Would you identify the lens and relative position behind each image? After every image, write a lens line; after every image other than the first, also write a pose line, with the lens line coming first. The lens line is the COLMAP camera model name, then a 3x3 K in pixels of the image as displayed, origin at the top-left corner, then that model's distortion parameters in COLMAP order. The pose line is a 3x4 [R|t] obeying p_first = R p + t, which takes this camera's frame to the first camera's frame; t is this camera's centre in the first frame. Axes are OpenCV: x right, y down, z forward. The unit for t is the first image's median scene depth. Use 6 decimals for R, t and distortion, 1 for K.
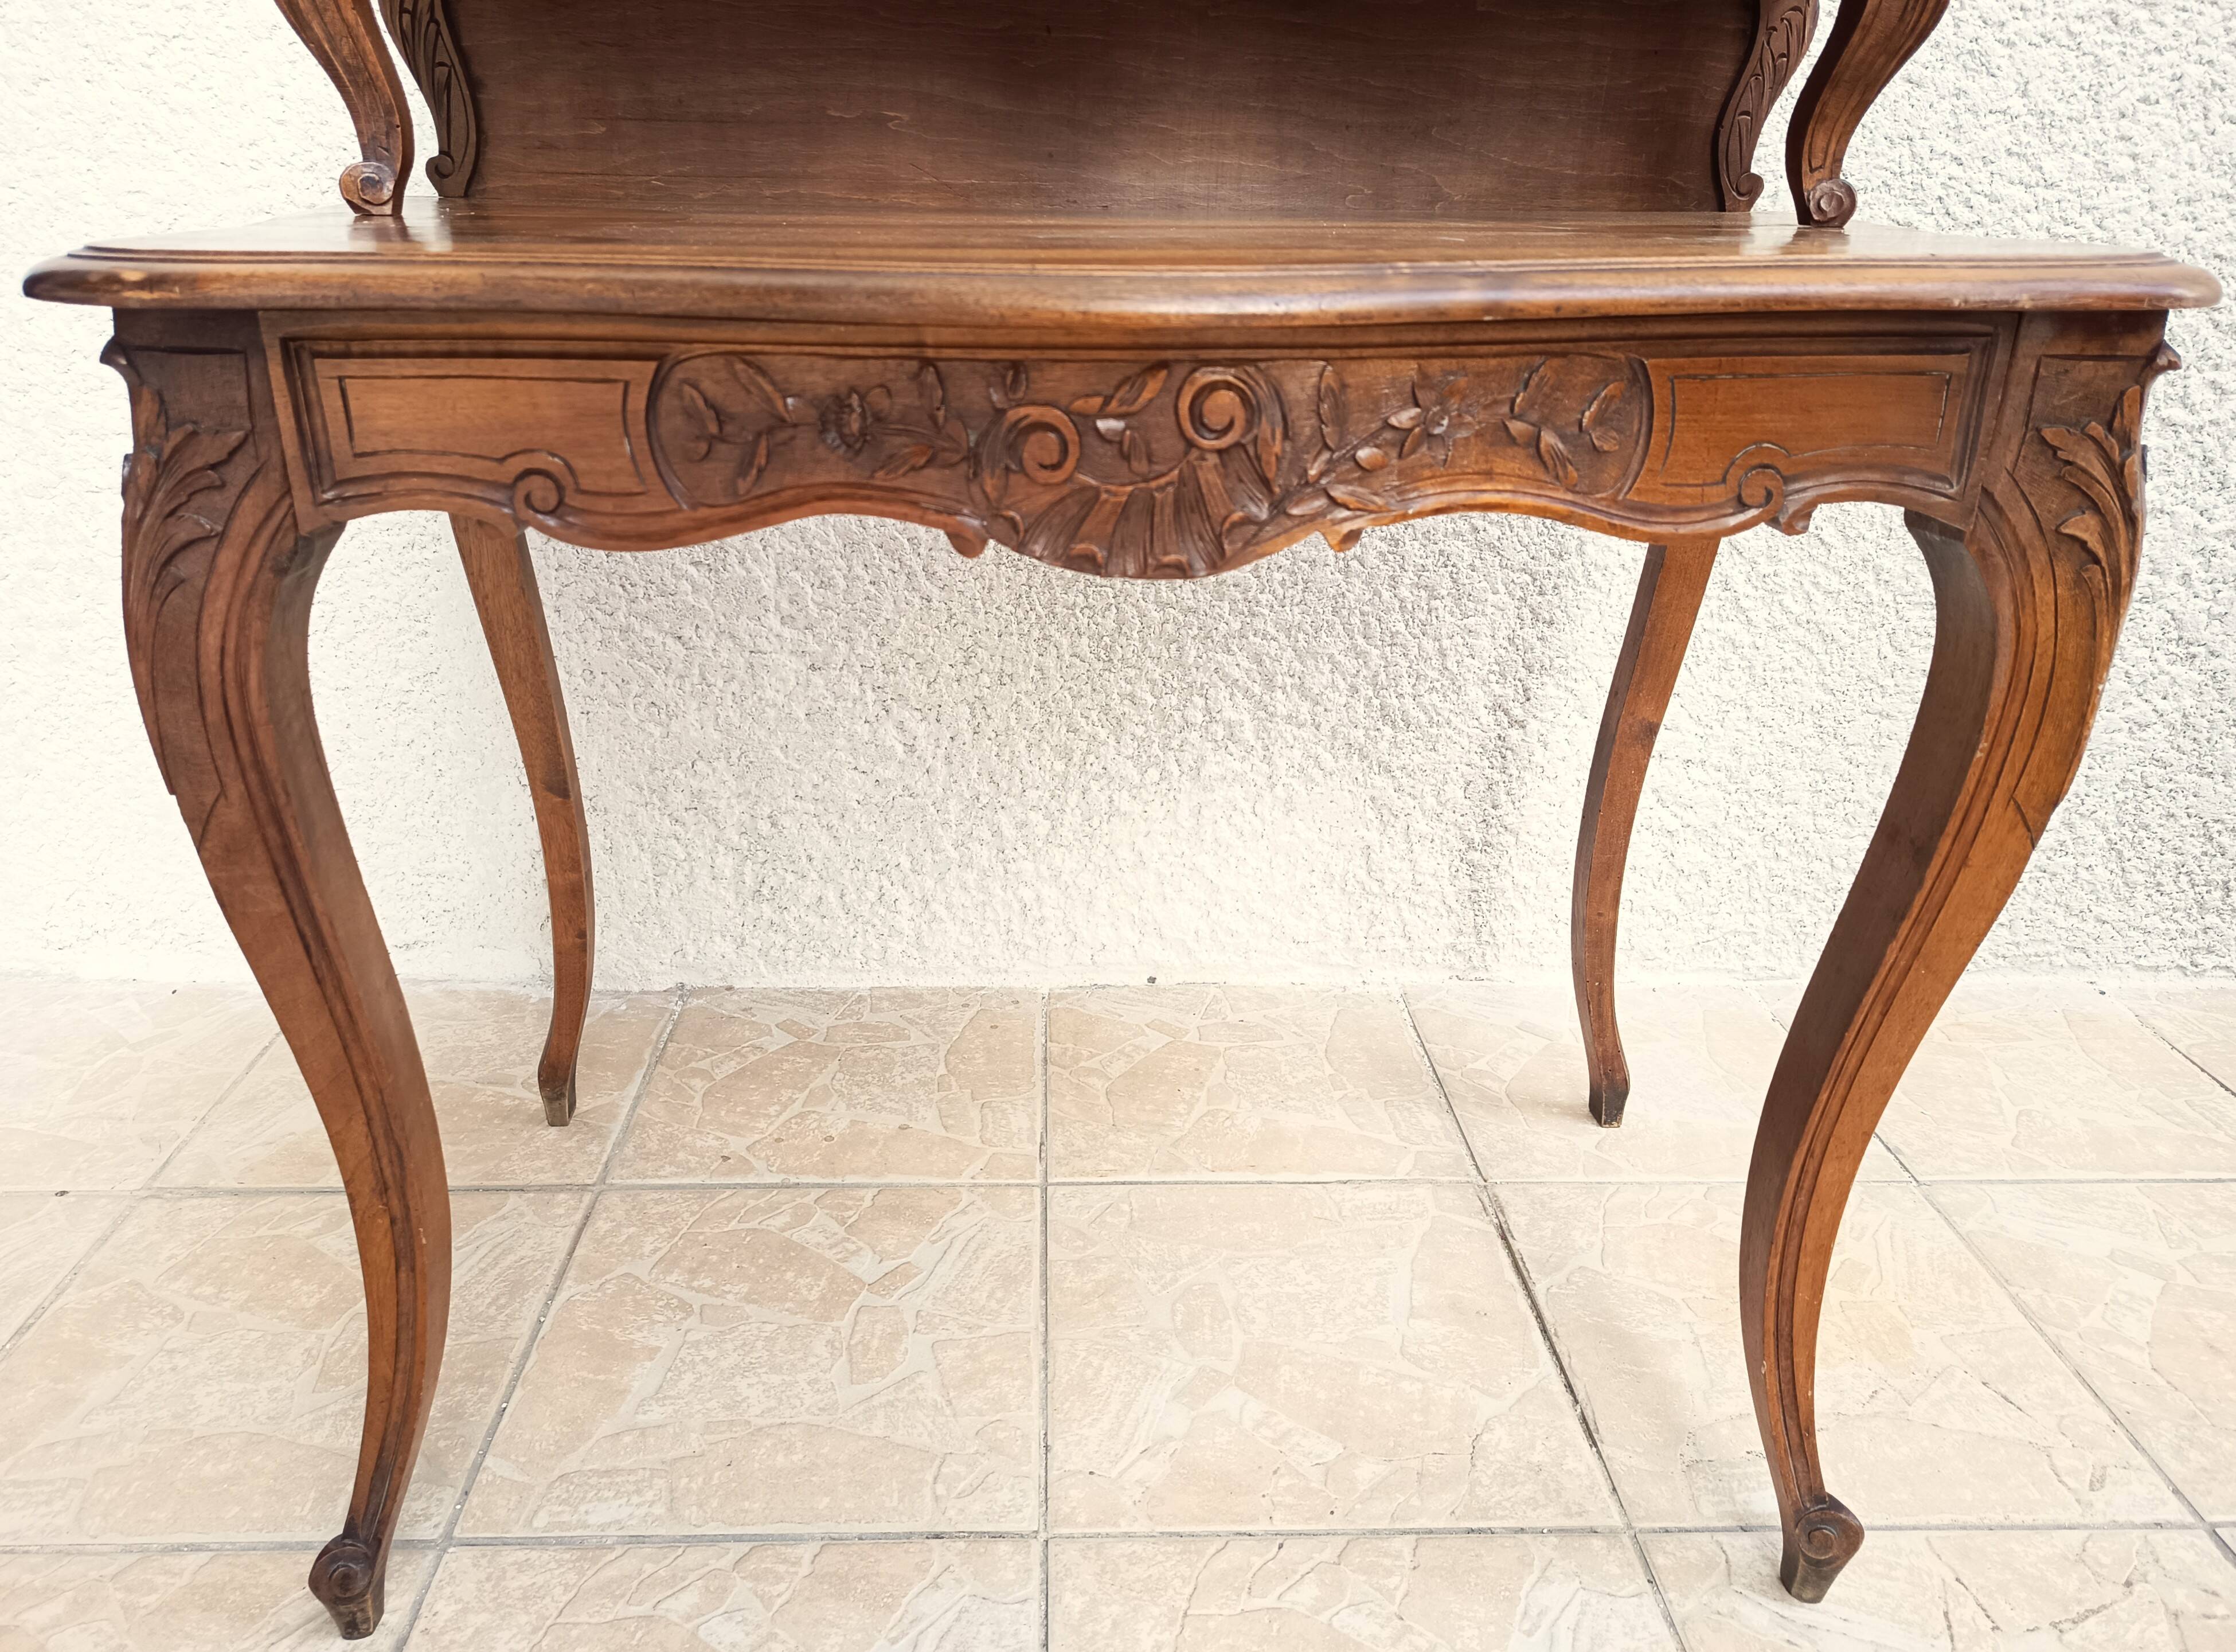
lens RADIAL K [[1605.5, 0, 1093.5], [0, 1605.5, 843.9], [0, 0, 1]] dist [0.024142, -0.020346]
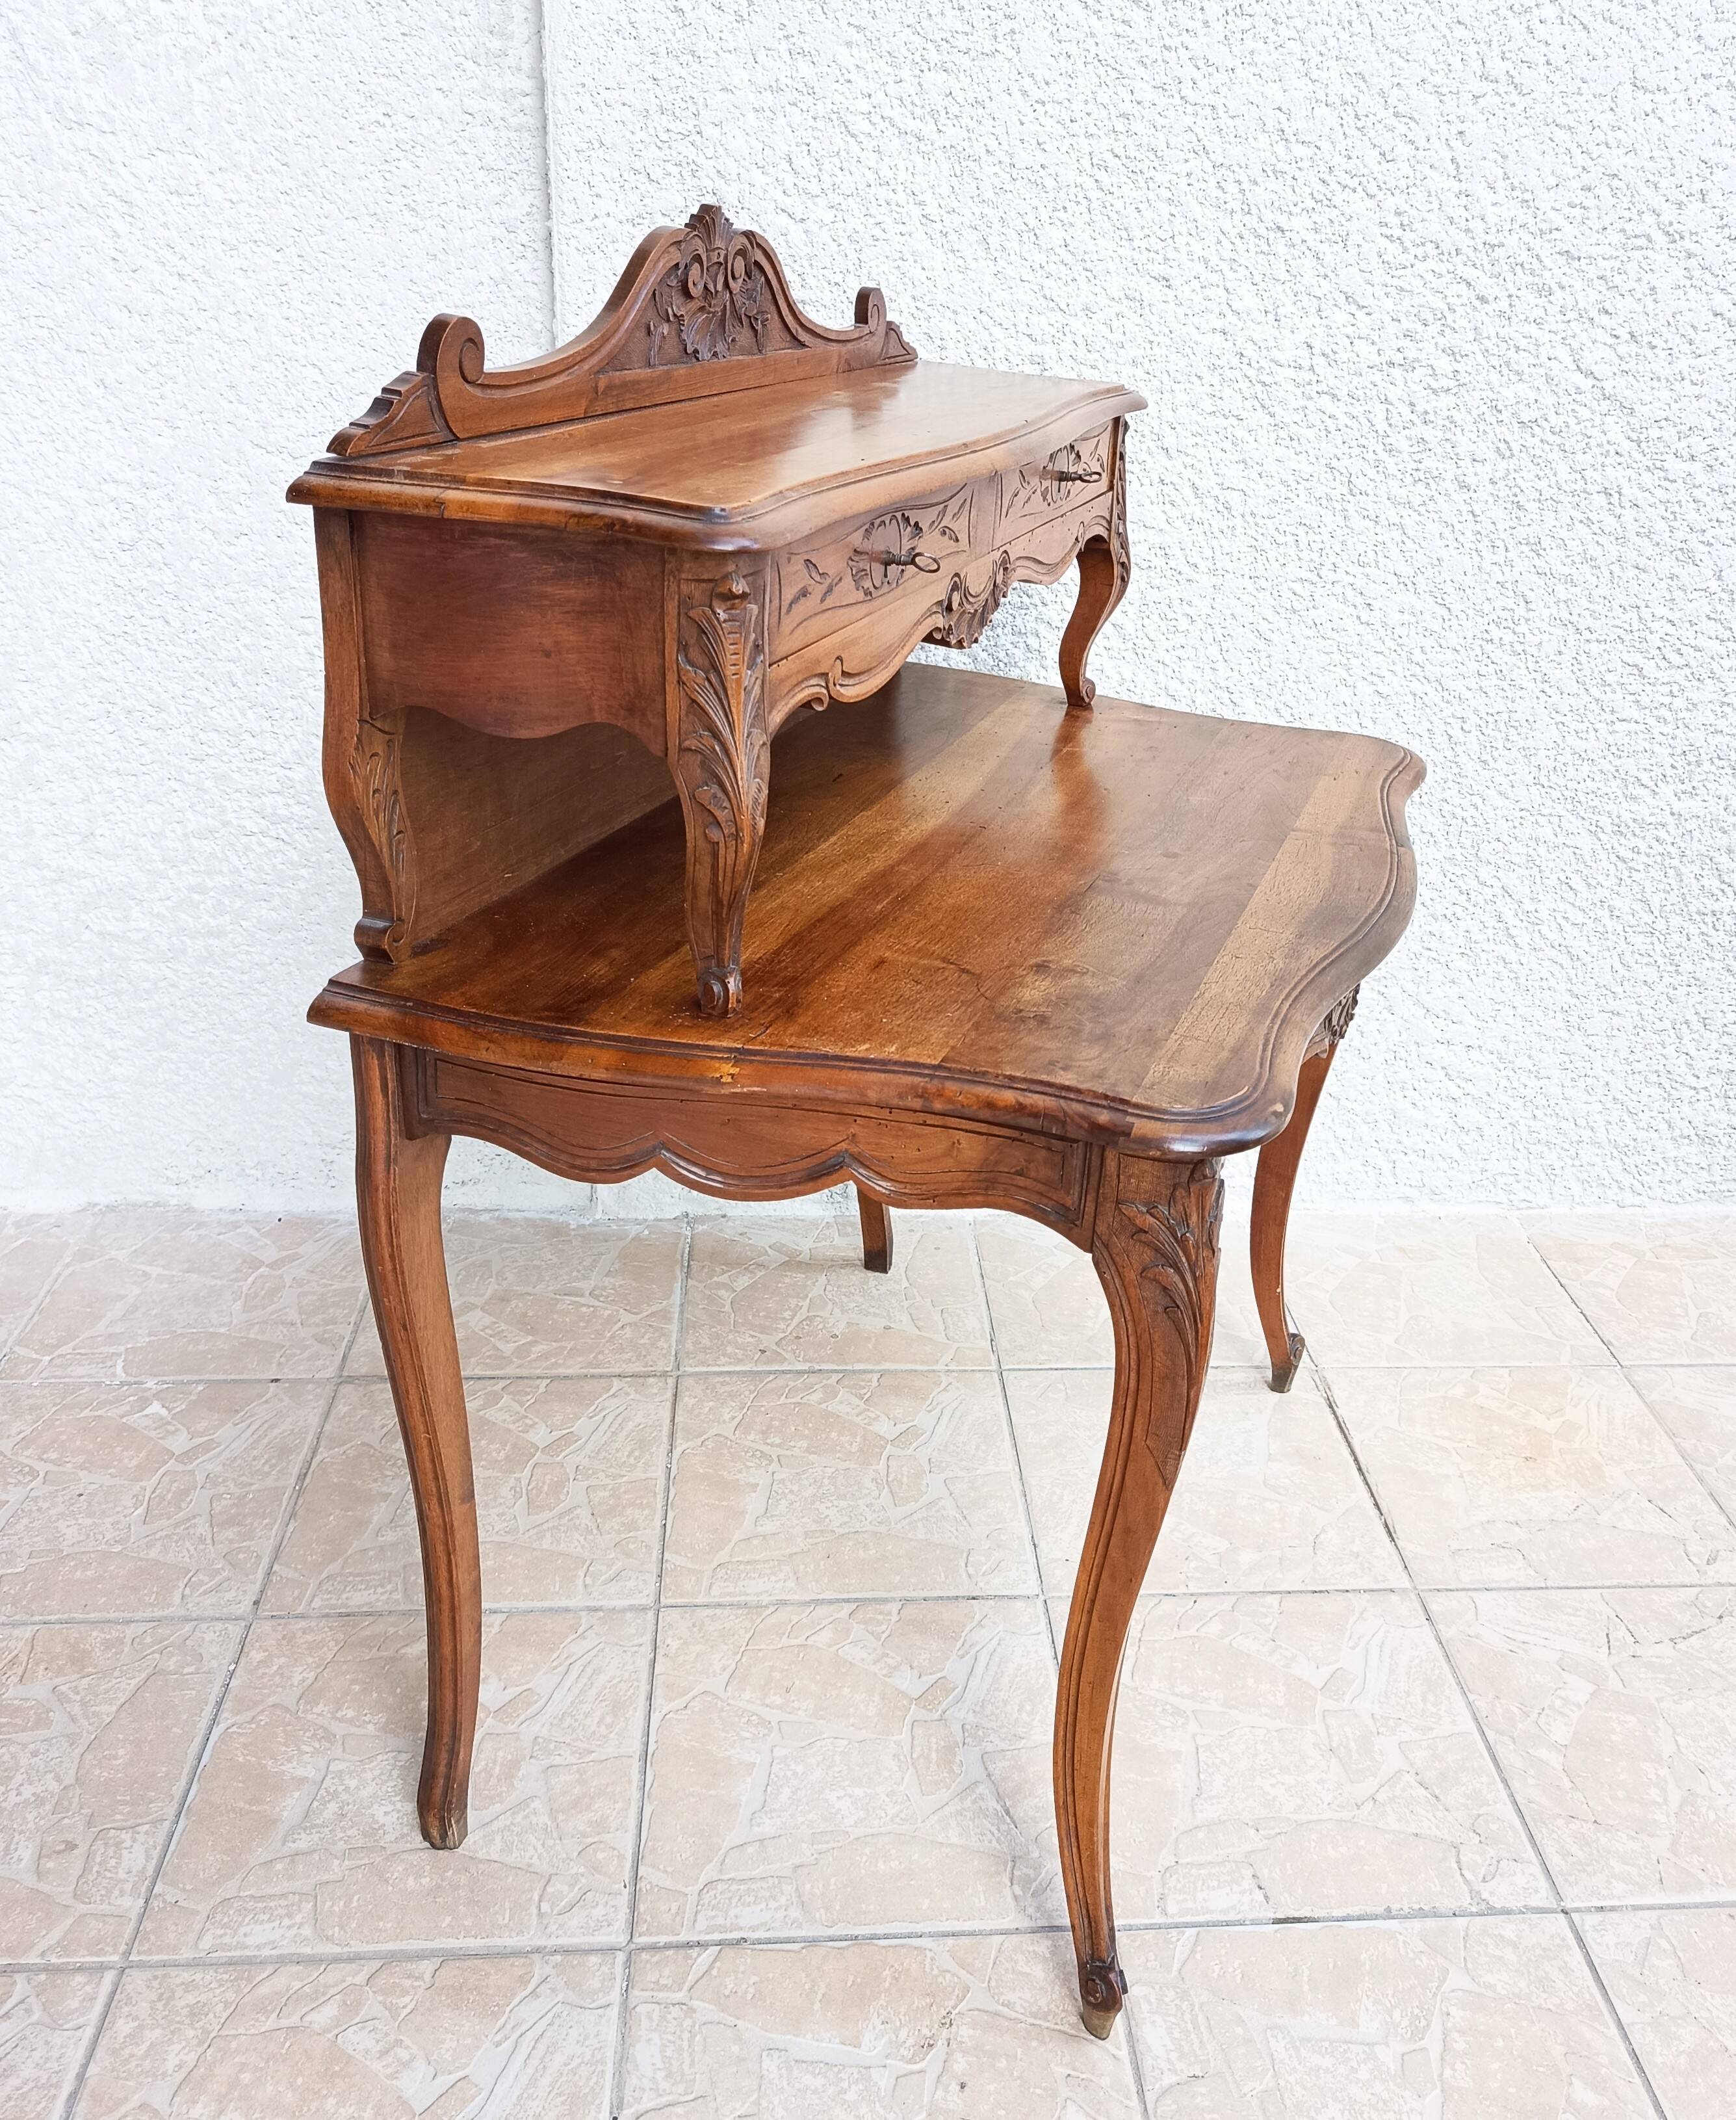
lens RADIAL K [[1829.7, 0, 942.5], [0, 1829.7, 1065.9], [0, 0, 1]] dist [0.061494, -0.096784]
pose [[0.997733, 0.006341, 0.066991, -0.214351], [-0.009569, 0.998803, 0.047969, -0.141106], [-0.066606, -0.048501, 0.996600, -0.627595]]
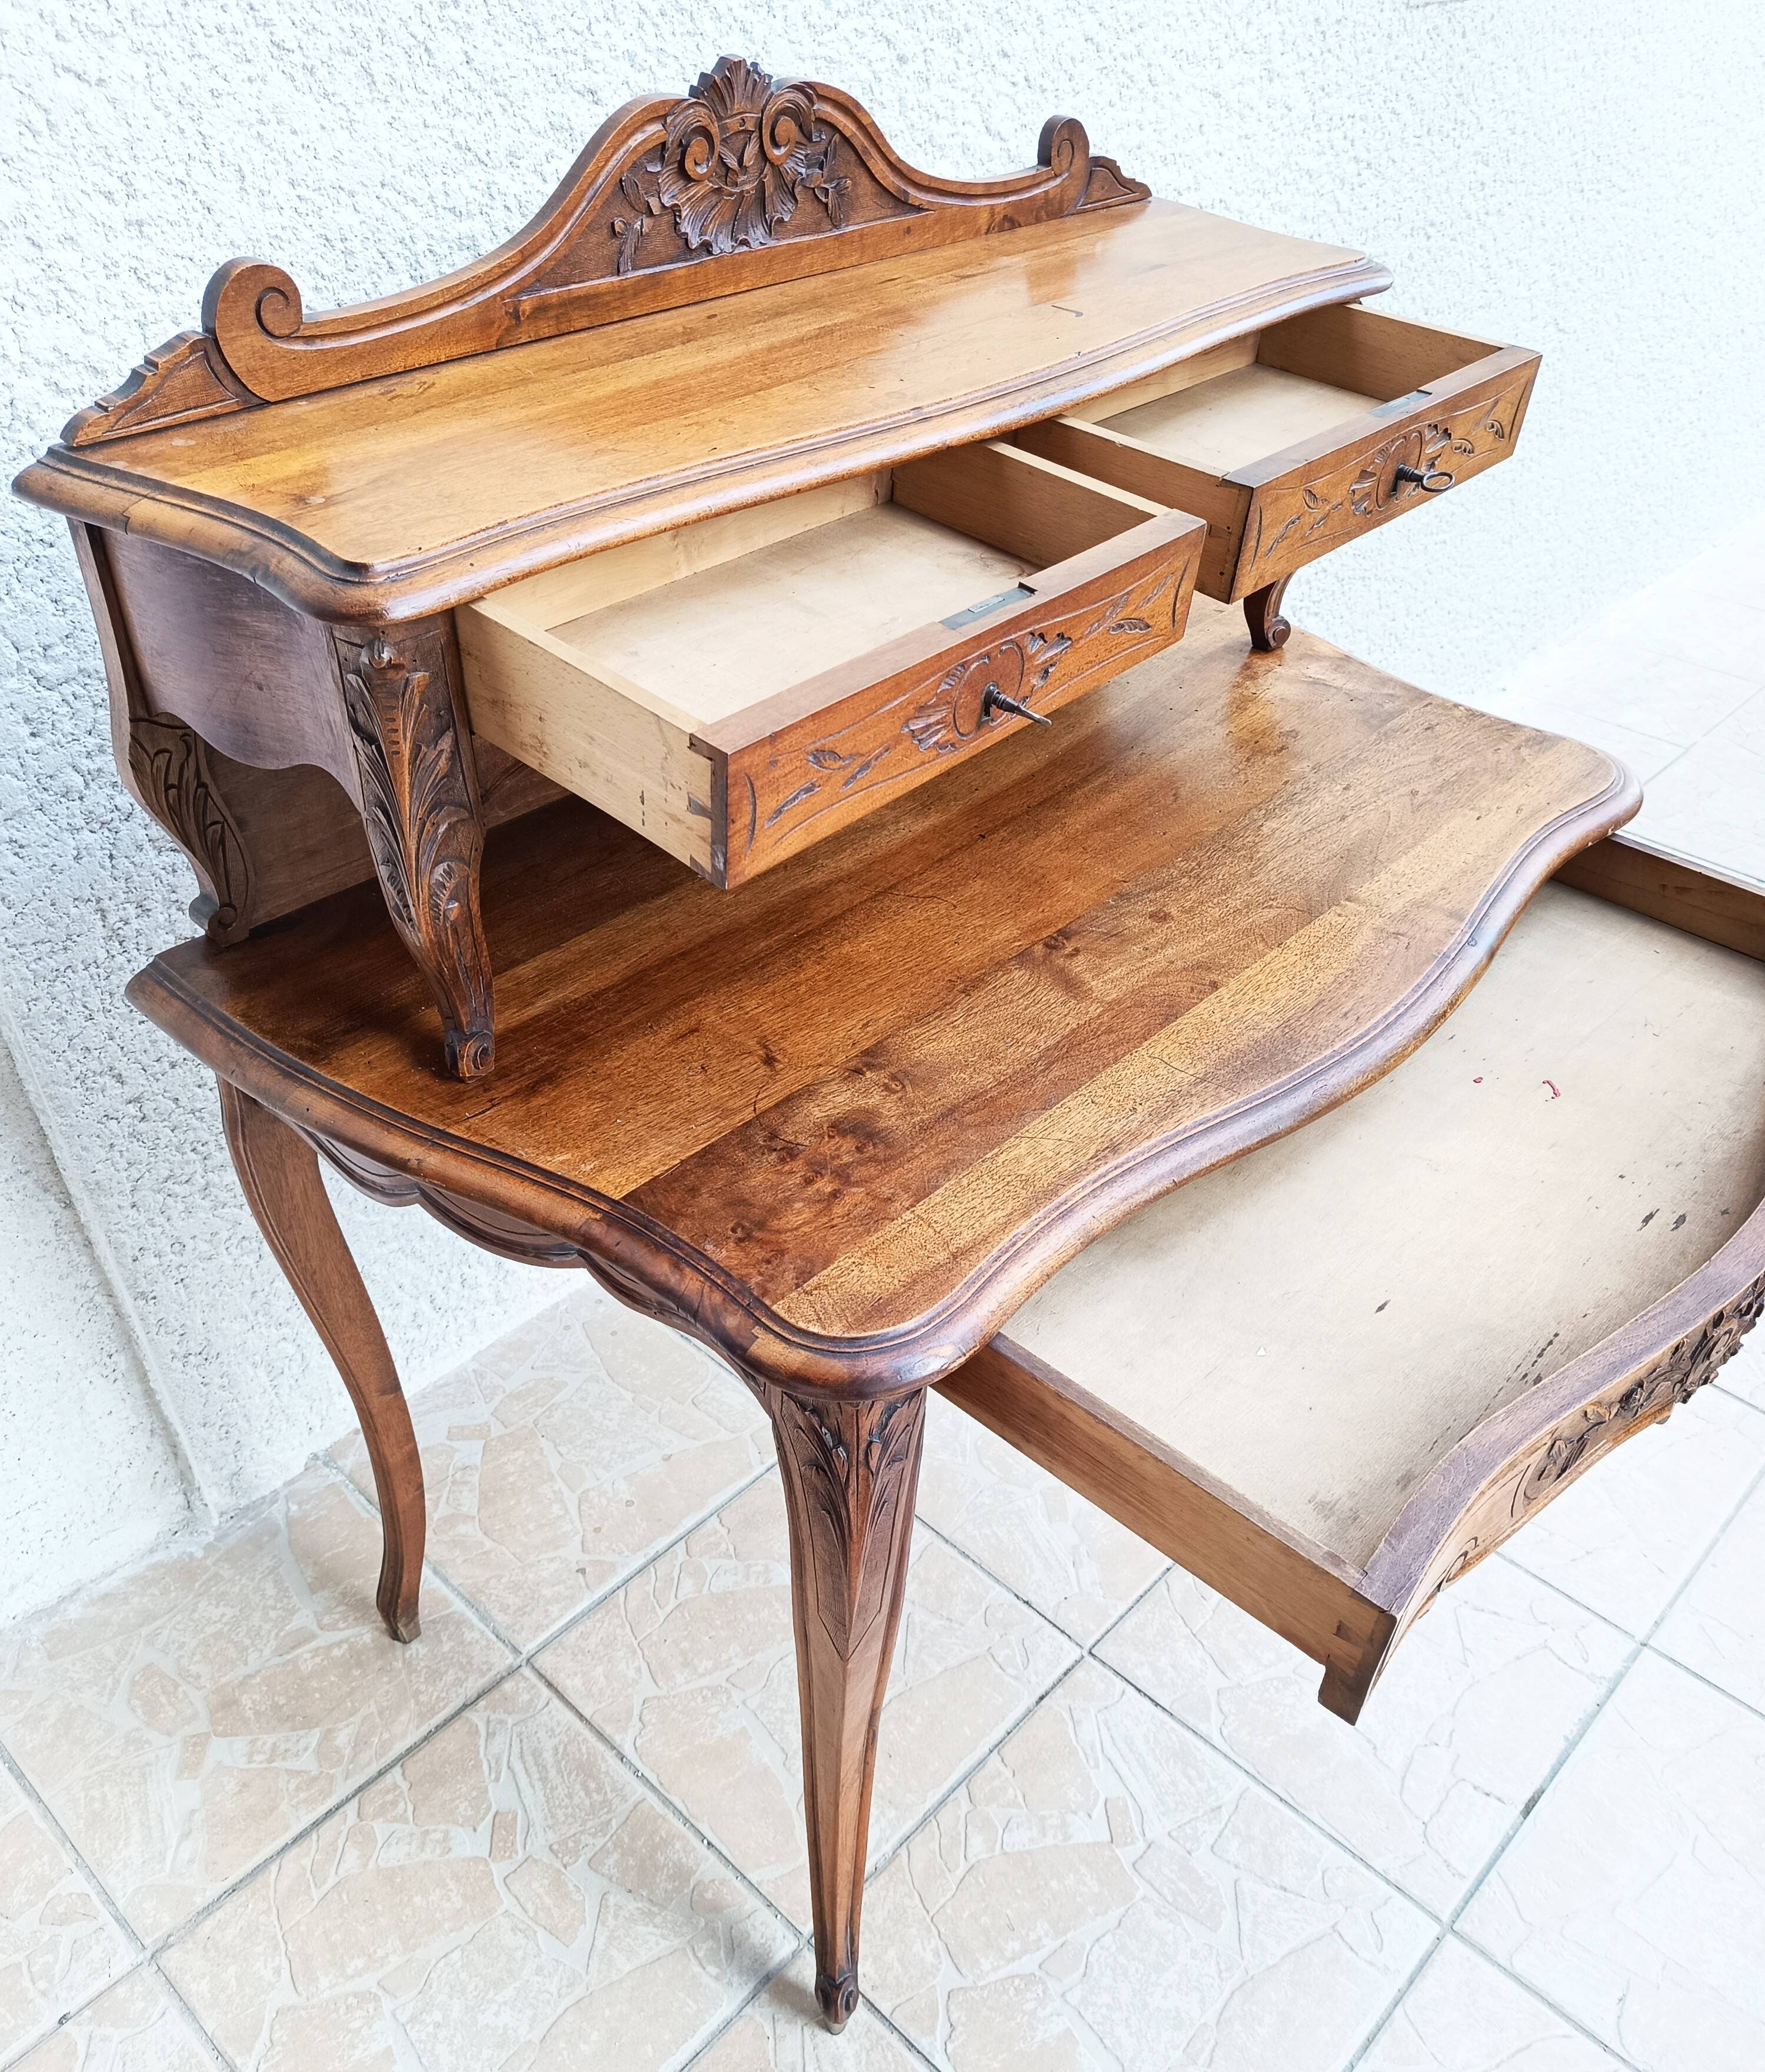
lens RADIAL K [[1653.4, 0, 893.0], [0, 1653.4, 1166.7], [0, 0, 1]] dist [0.002761, -0.002721]
pose [[0.704478, -0.462271, 0.538532, -0.668068], [0.269929, 0.876281, 0.399086, -0.538605], [-0.656391, -0.135782, 0.742101, 0.038185]]
